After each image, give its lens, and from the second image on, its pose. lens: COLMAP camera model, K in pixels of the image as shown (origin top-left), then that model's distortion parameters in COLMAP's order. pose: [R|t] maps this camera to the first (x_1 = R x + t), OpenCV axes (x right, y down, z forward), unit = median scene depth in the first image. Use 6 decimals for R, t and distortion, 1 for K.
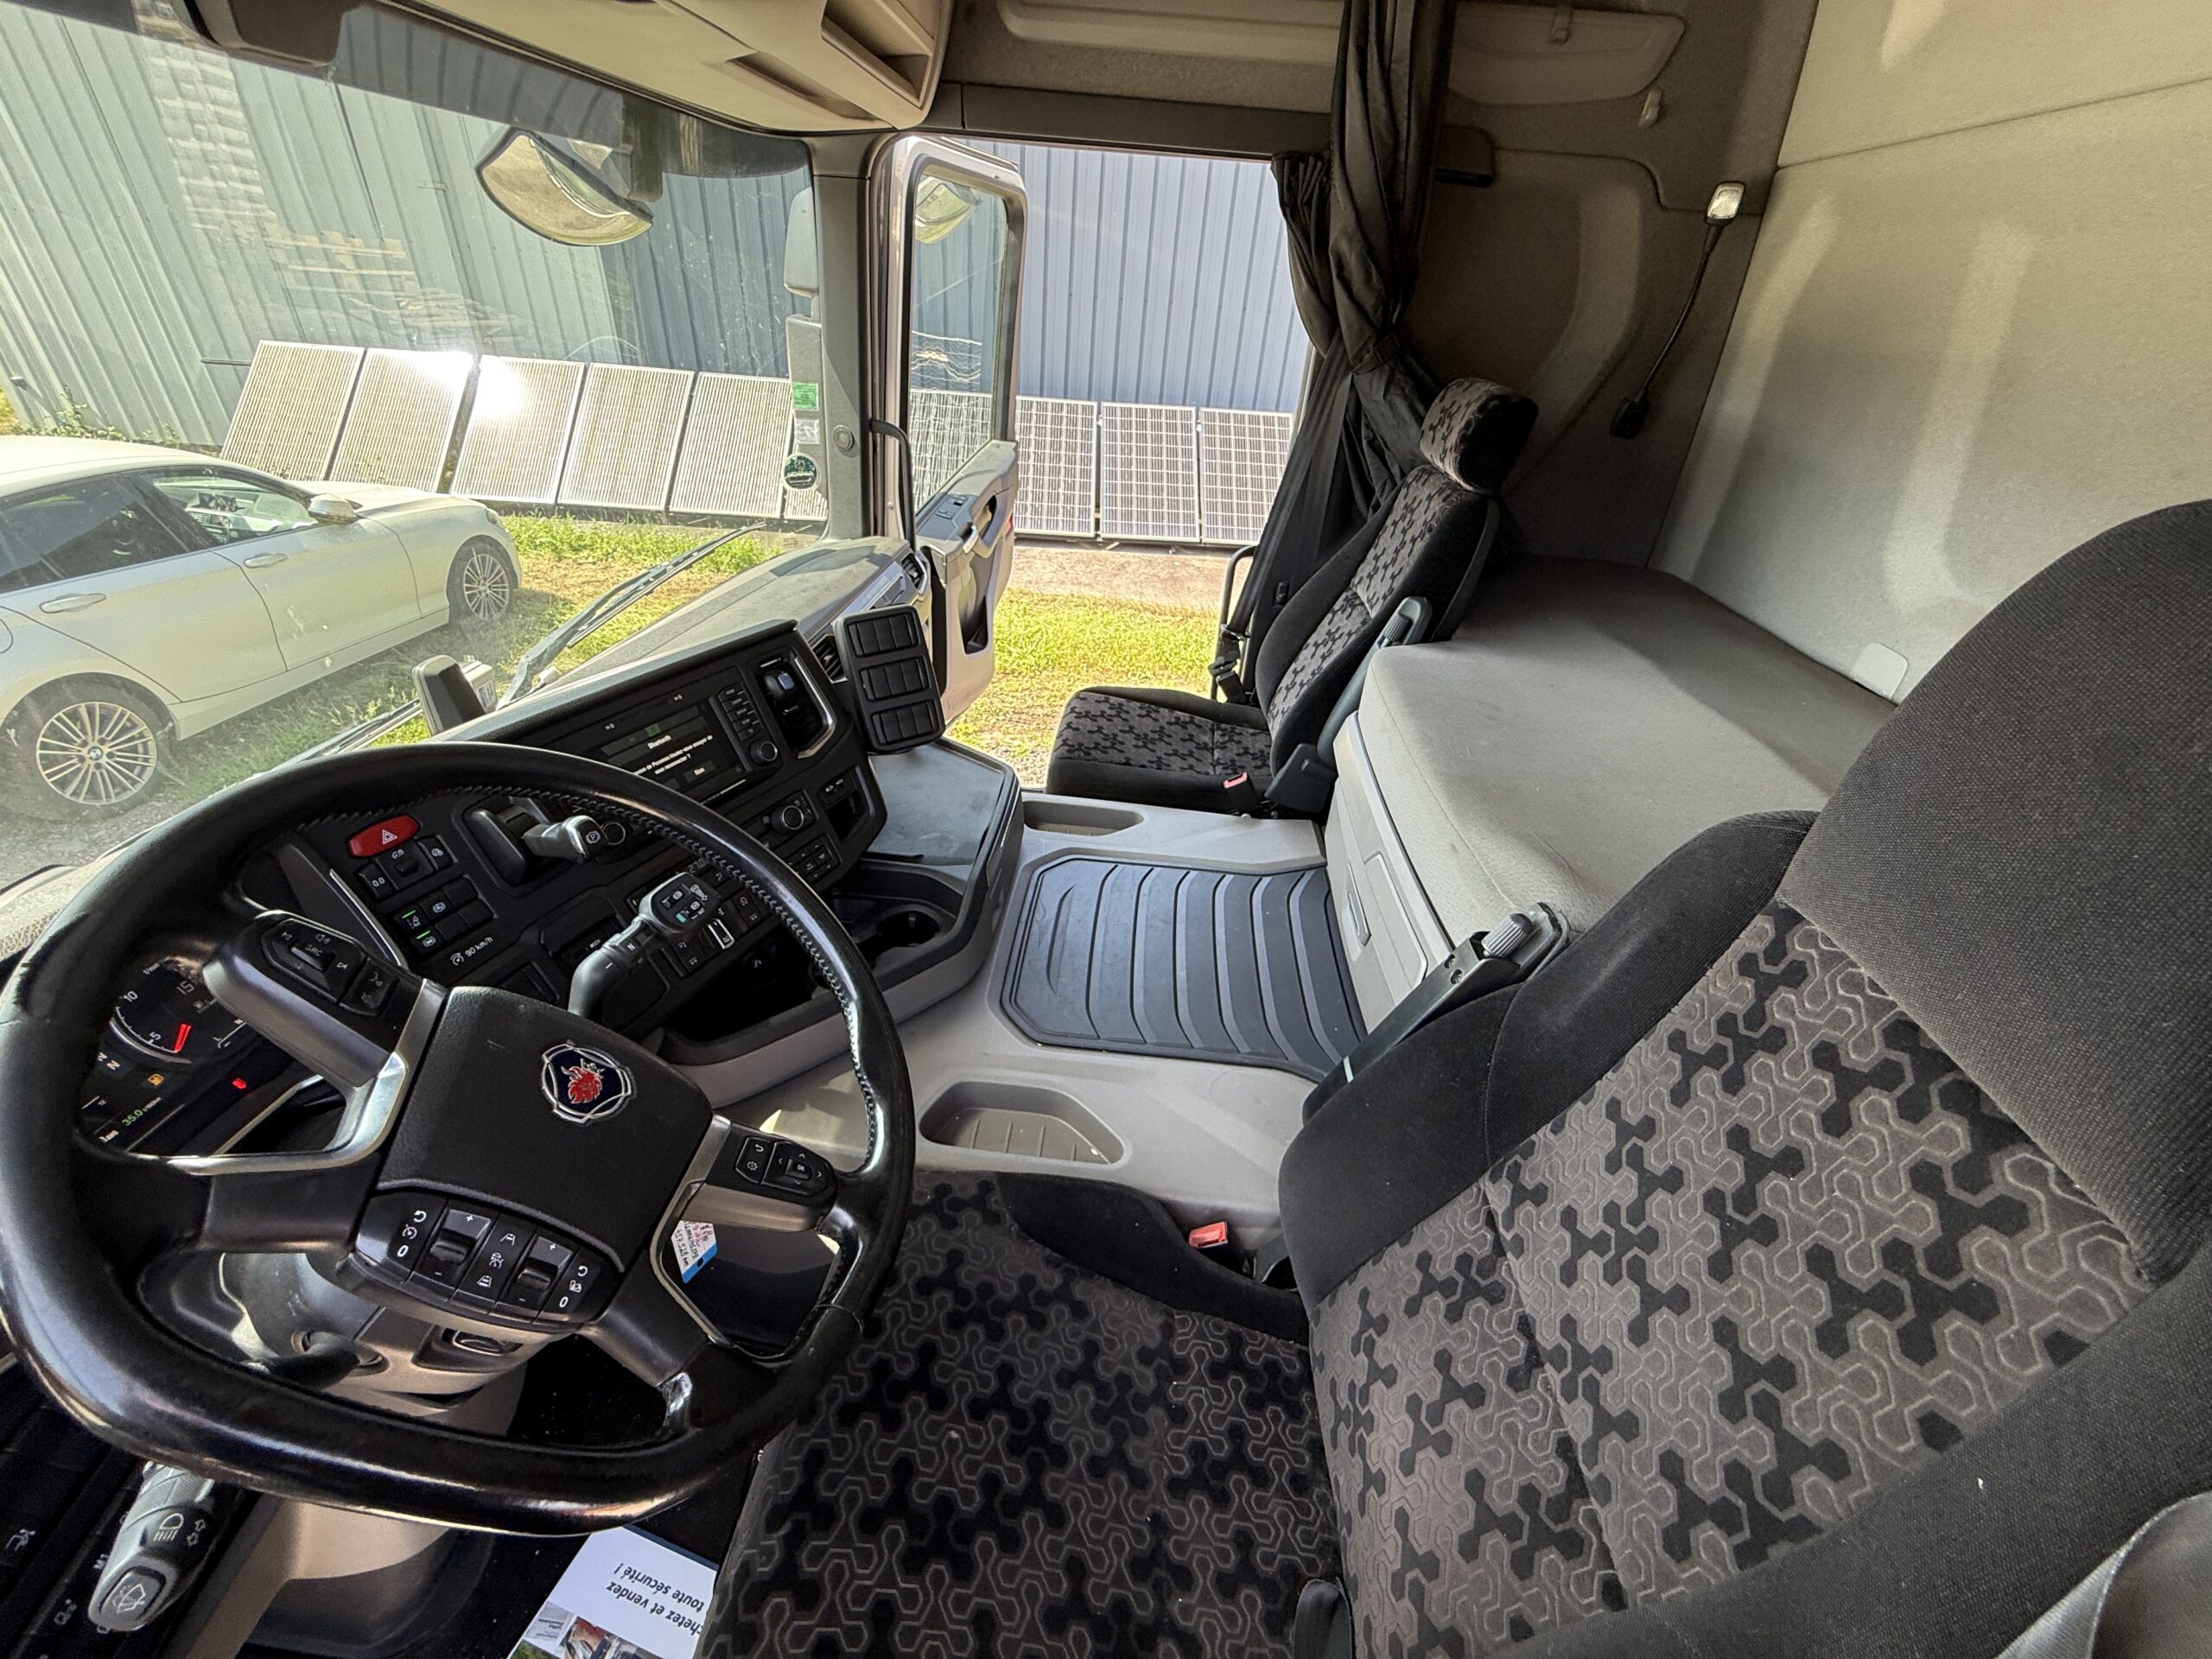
lens RADIAL K [[881.7, 0, 1106.0], [0, 881.7, 829.5], [0, 0, 1]] dist [0.000570, 0.000269]
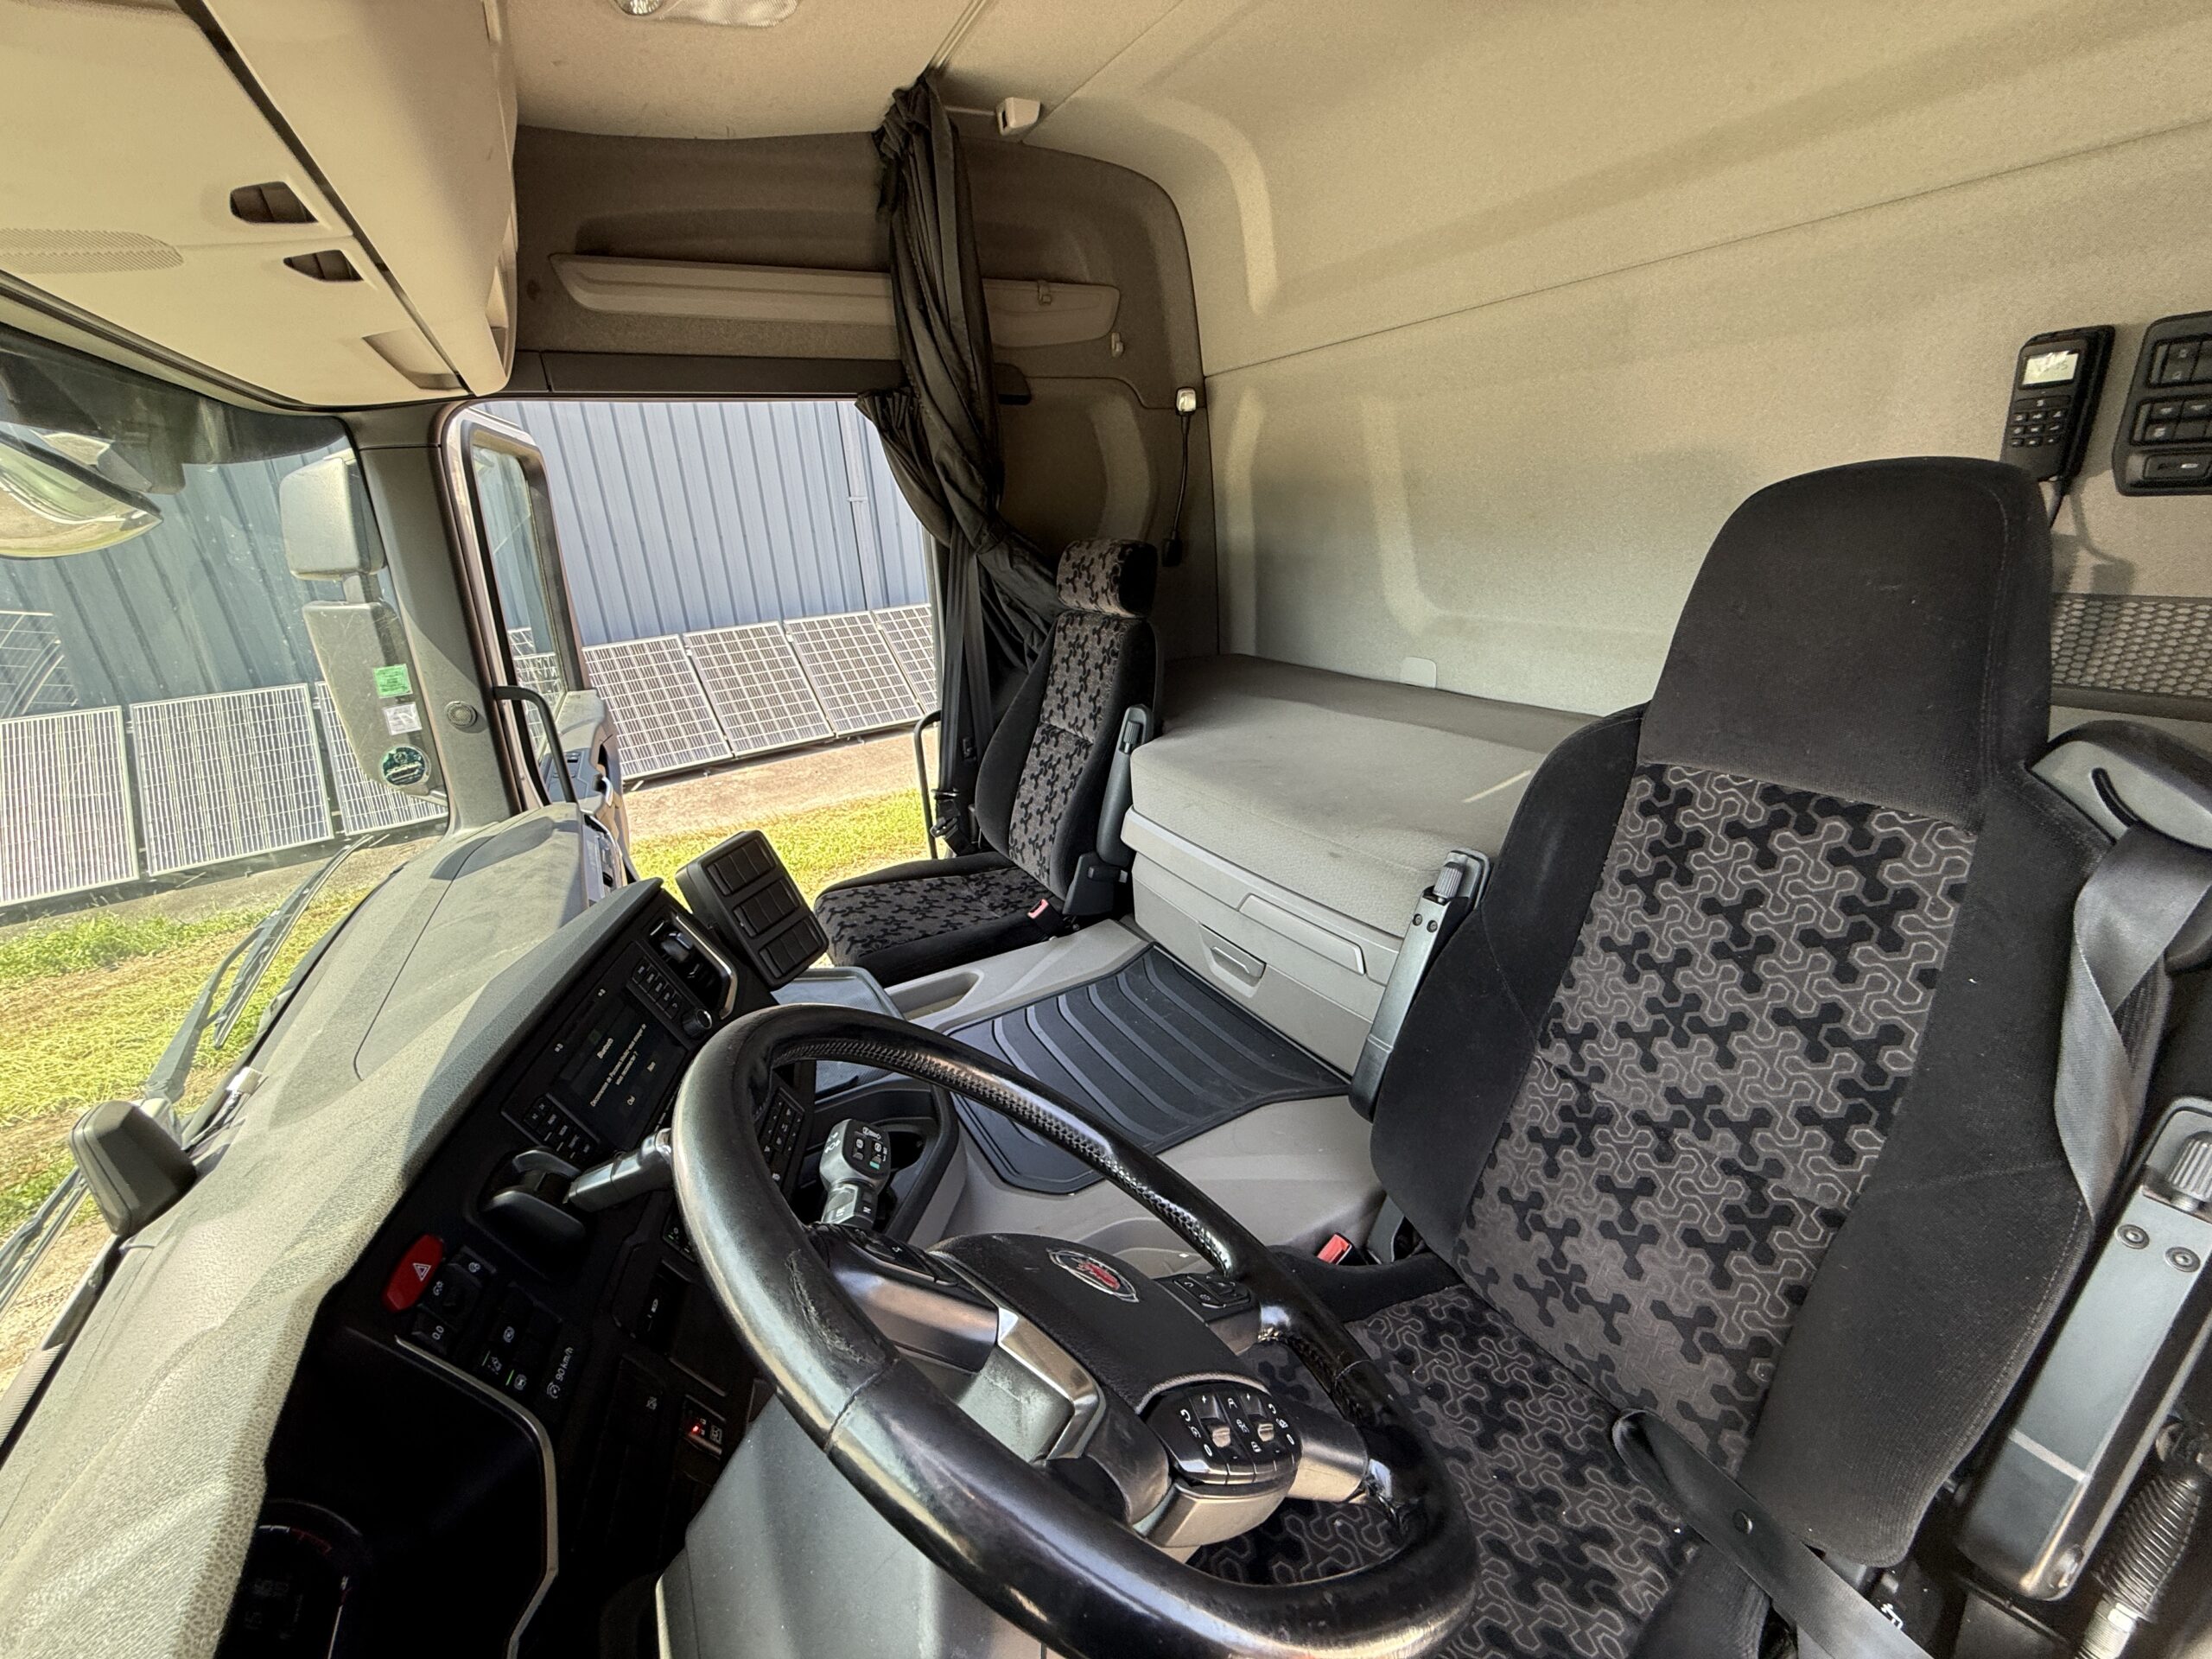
lens RADIAL K [[877.9, 0, 1106.0], [0, 877.9, 829.5], [0, 0, 1]] dist [-0.000855, -0.000168]
pose [[0.821353, -0.307363, 0.480527, -0.372107], [0.394512, 0.914536, -0.089358, -0.023127], [-0.411994, 0.262968, 0.872415, 0.027997]]
